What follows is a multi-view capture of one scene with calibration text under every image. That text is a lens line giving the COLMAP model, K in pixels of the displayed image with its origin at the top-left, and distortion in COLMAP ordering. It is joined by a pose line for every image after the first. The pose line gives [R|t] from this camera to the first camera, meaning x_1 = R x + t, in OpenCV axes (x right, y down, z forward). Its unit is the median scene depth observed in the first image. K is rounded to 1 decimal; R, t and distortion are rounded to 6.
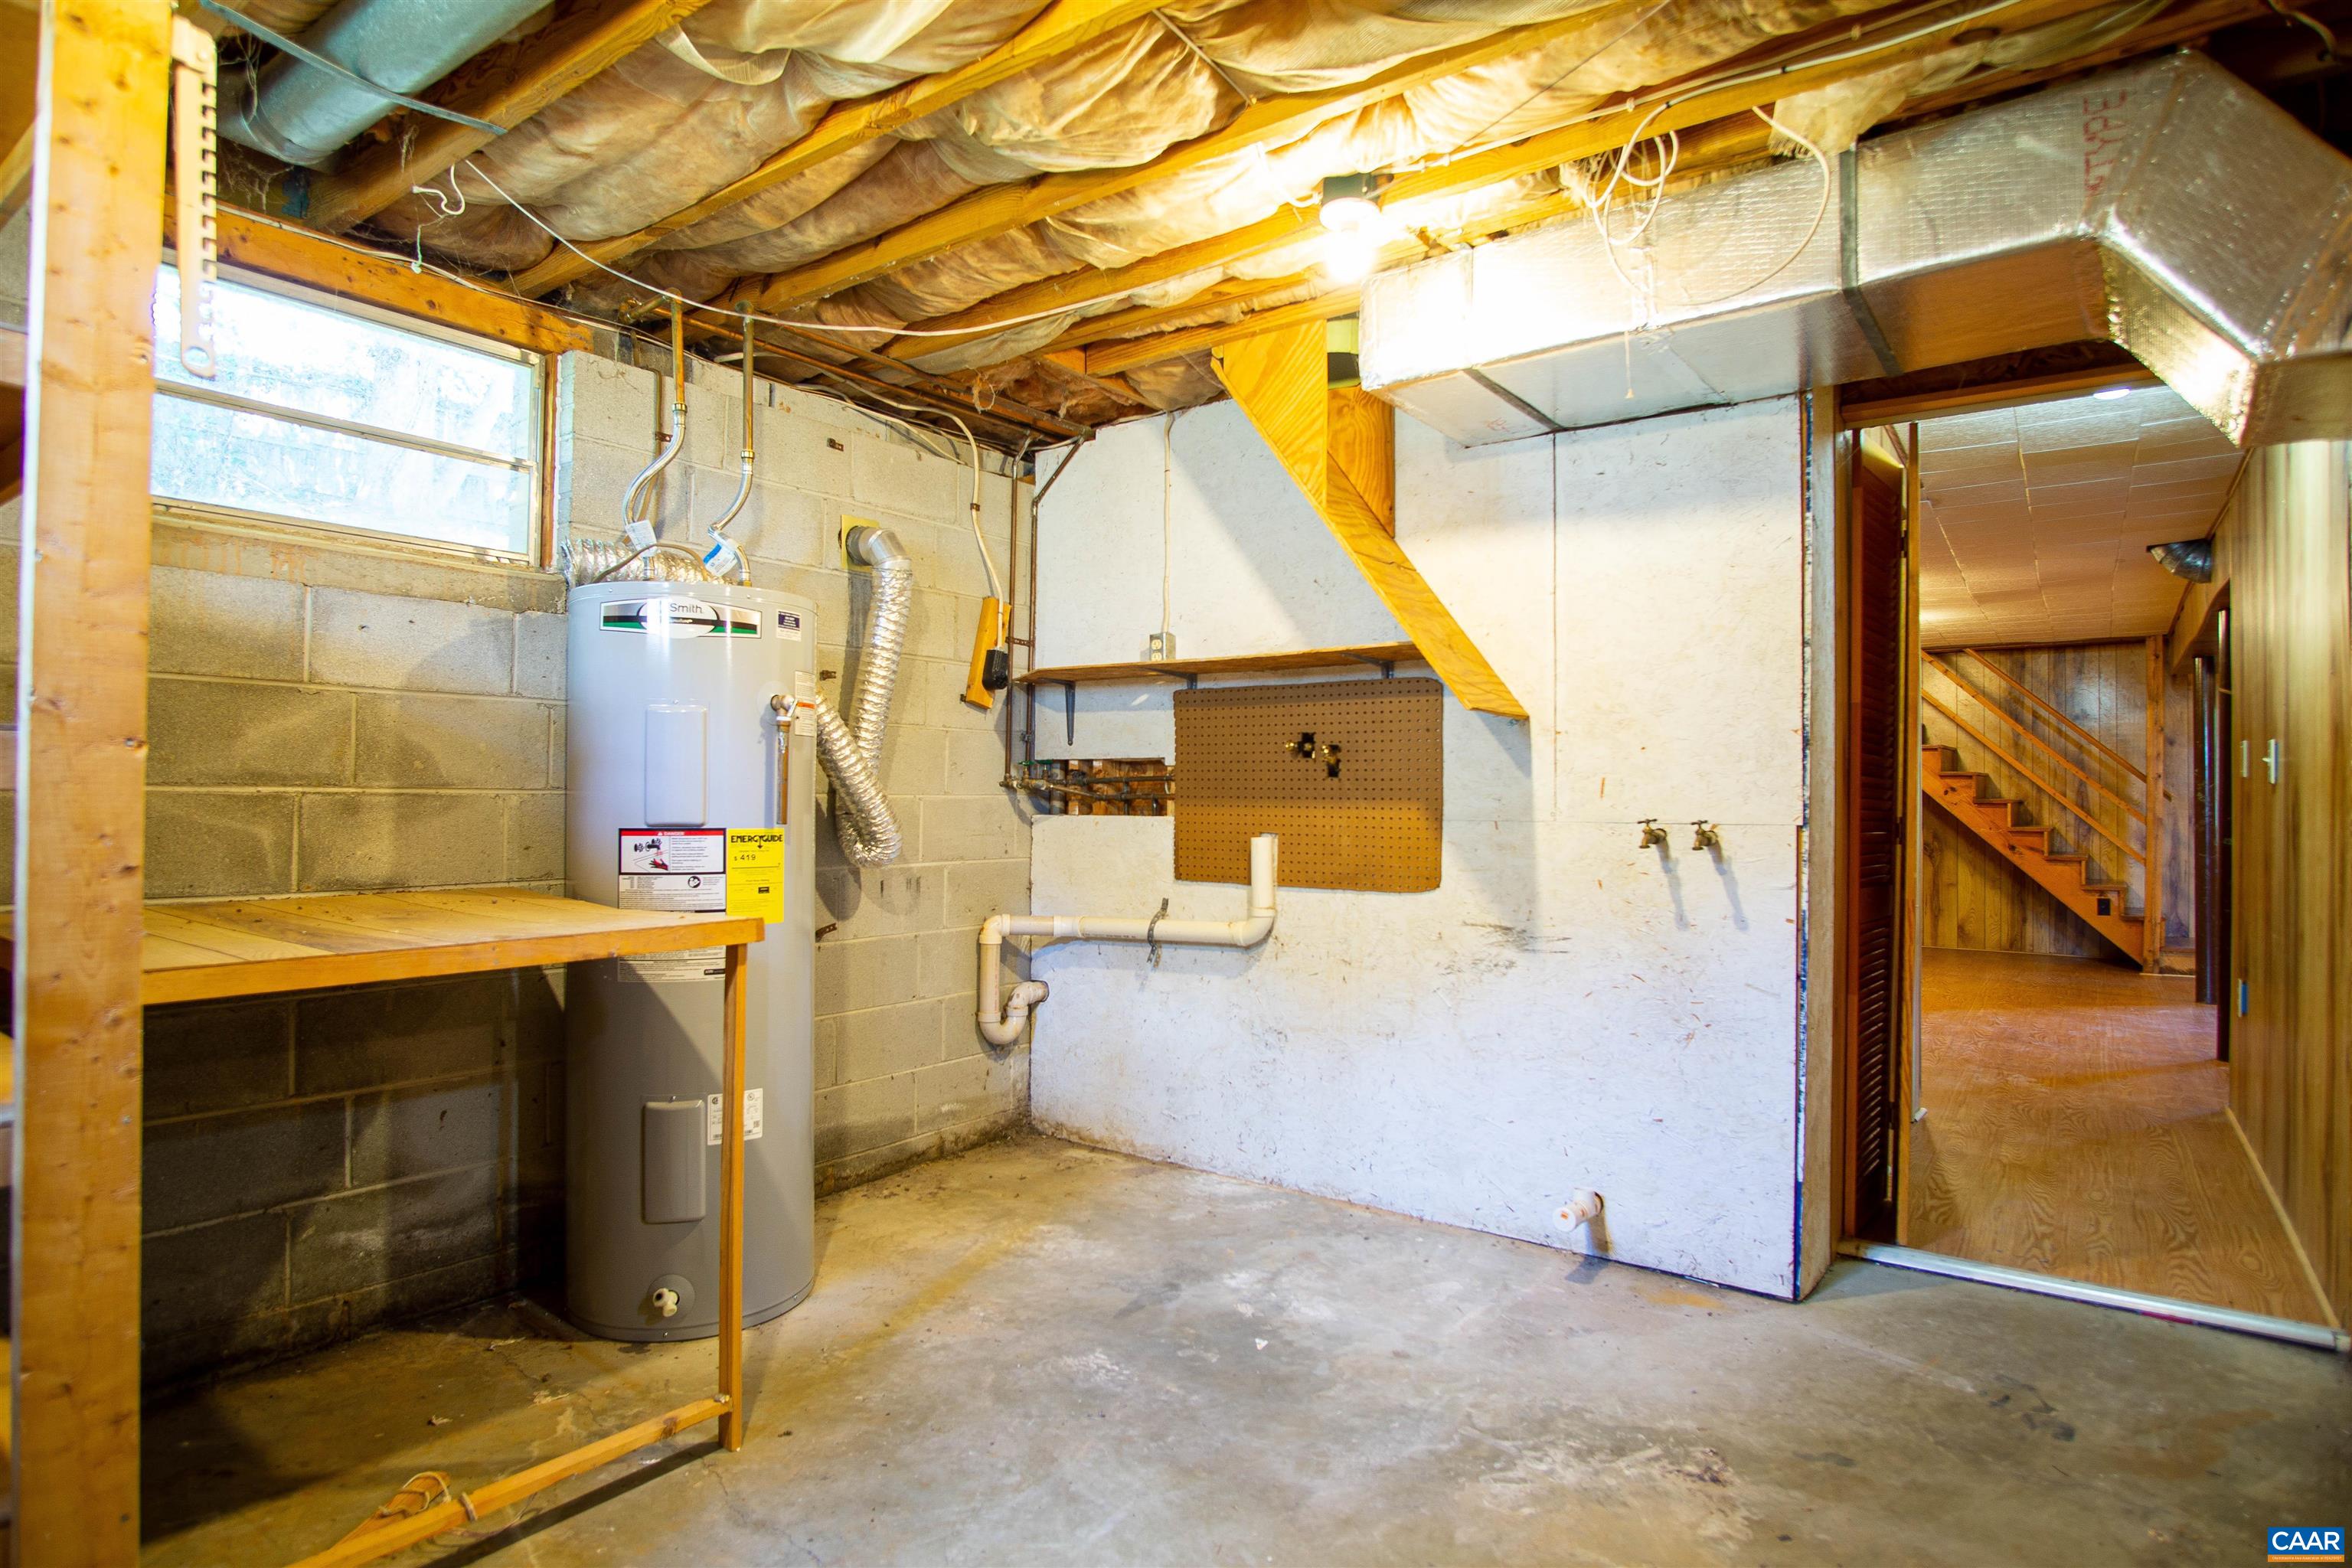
lens RADIAL K [[1267.6, 0, 1175.0], [0, 1267.6, 791.7], [0, 0, 1]] dist [-0.025170, 0.004962]
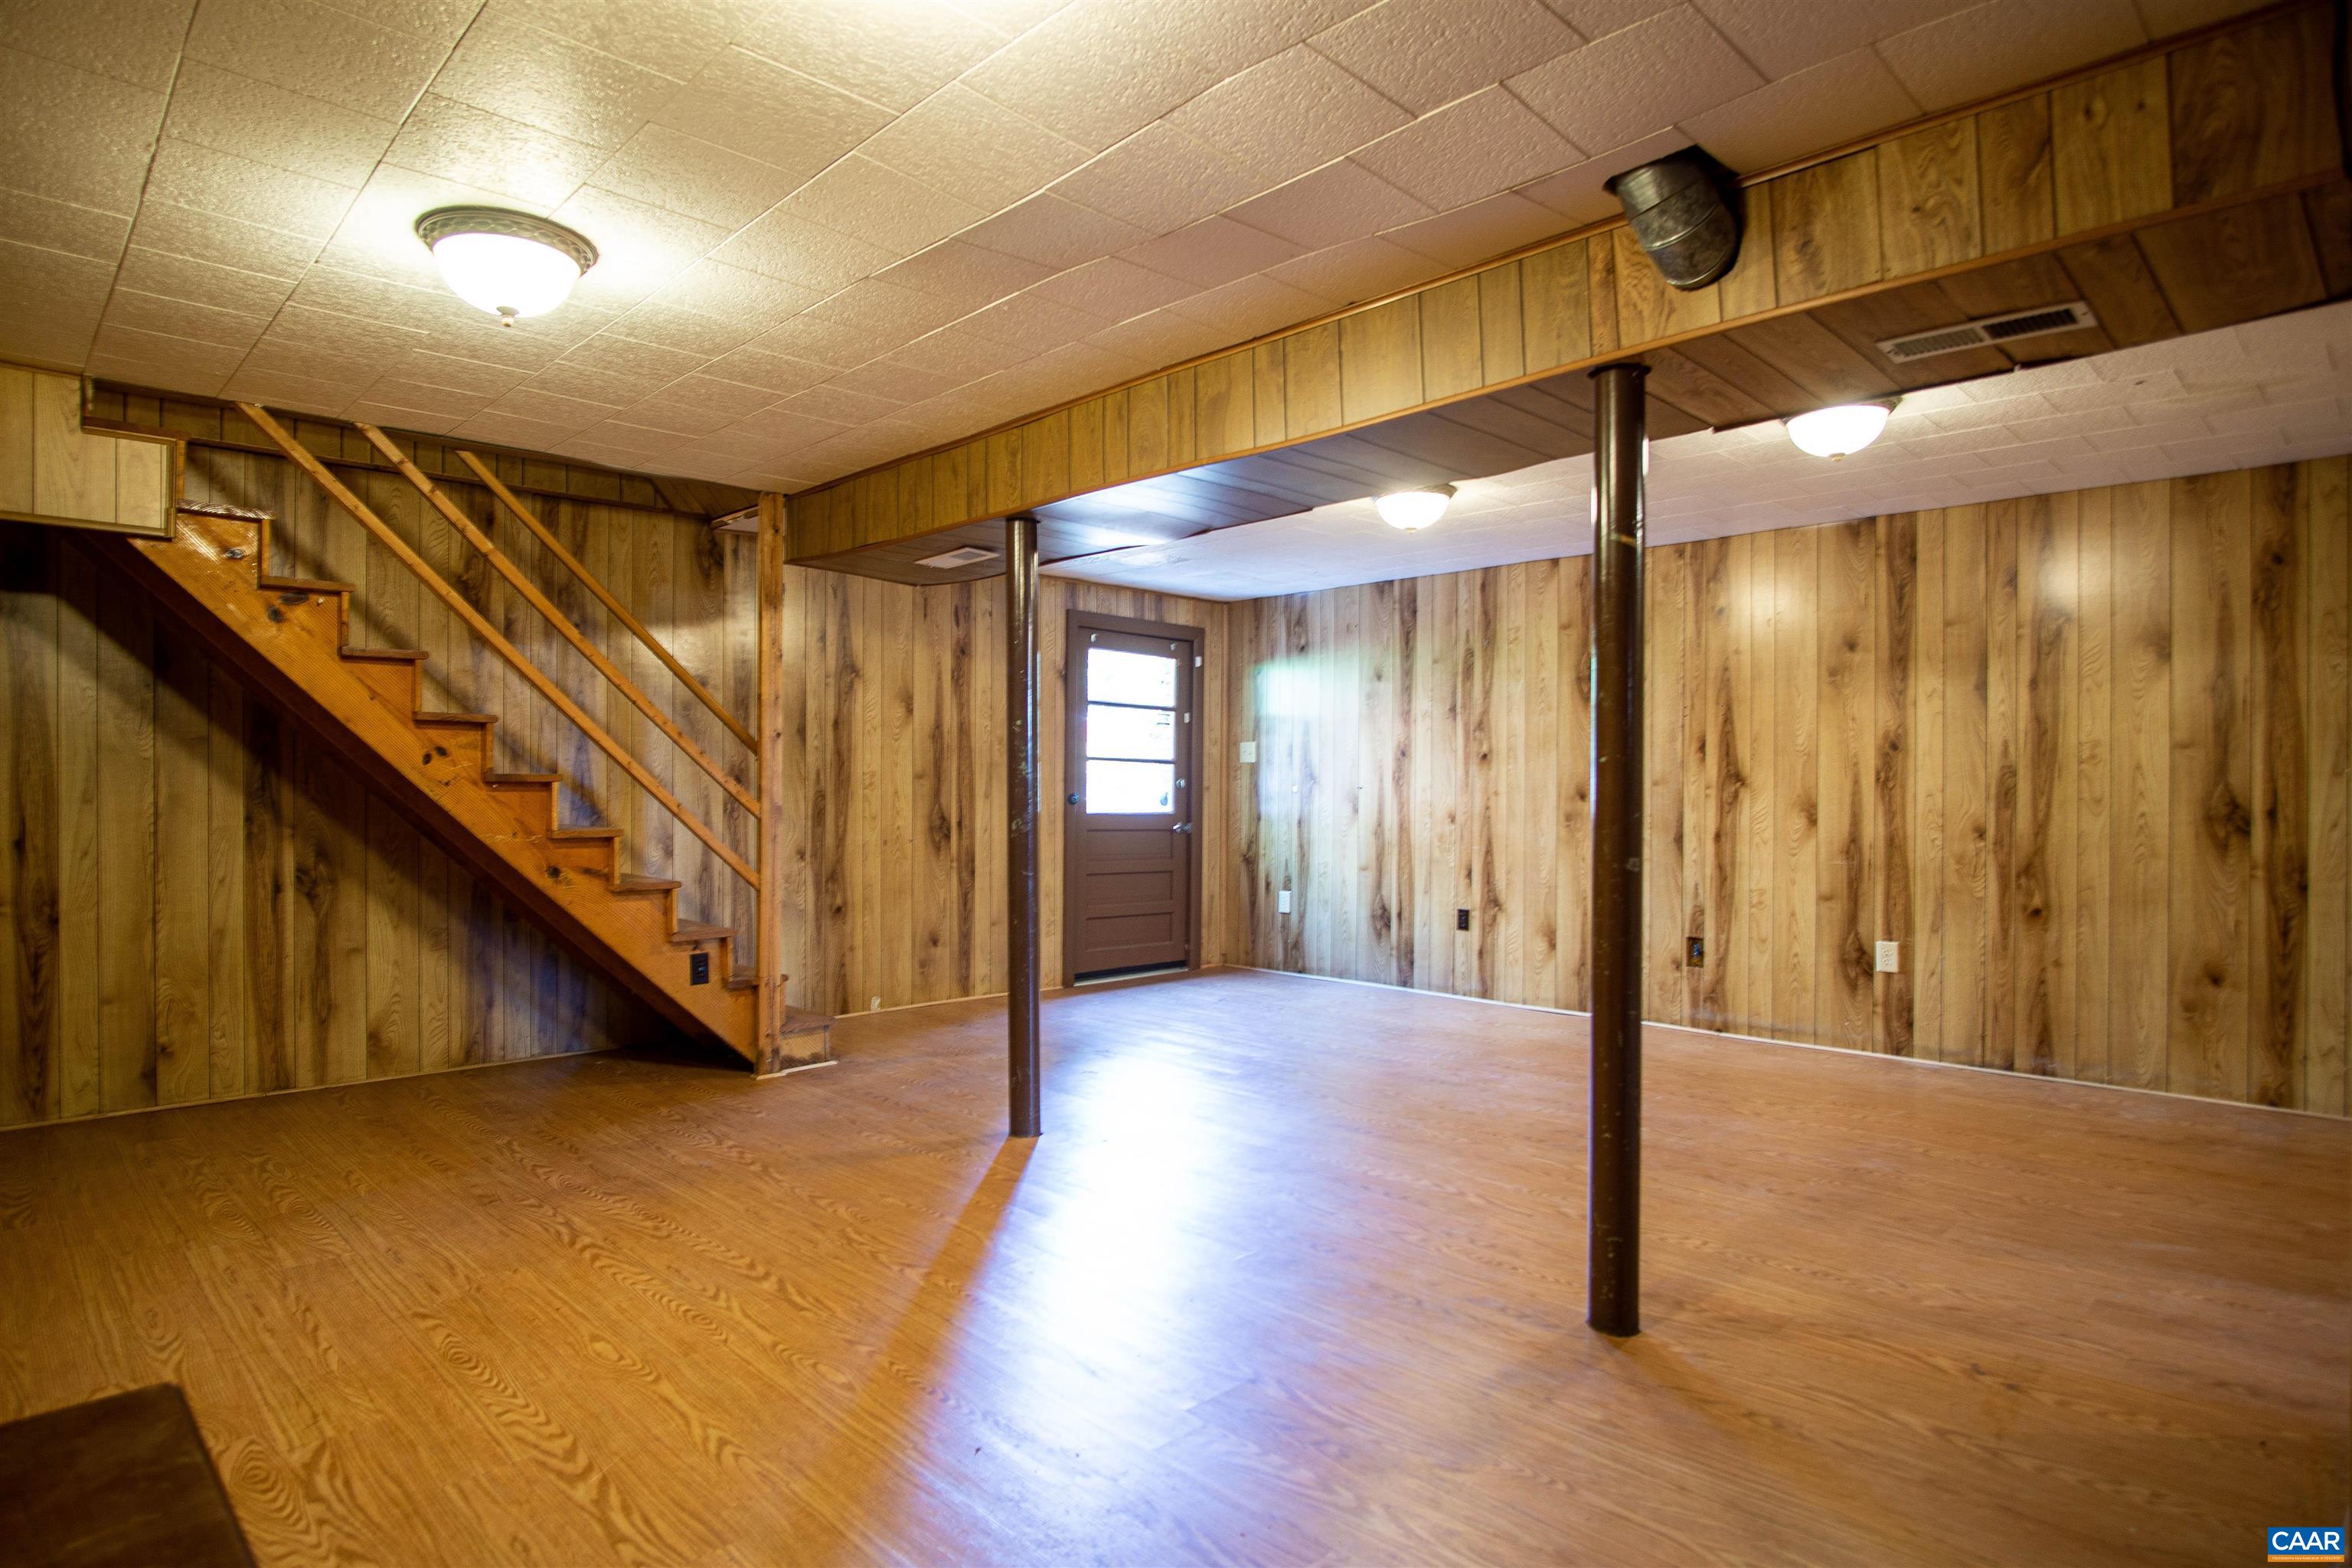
lens RADIAL K [[1267.6, 0, 1176.8], [0, 1267.6, 786.1], [0, 0, 1]] dist [-0.025170, 0.004962]
pose [[0.162426, -0.003681, 0.986714, 0.206139], [-0.012036, 0.999911, 0.005711, 0.004995], [-0.986647, -0.012803, 0.162367, 0.642535]]
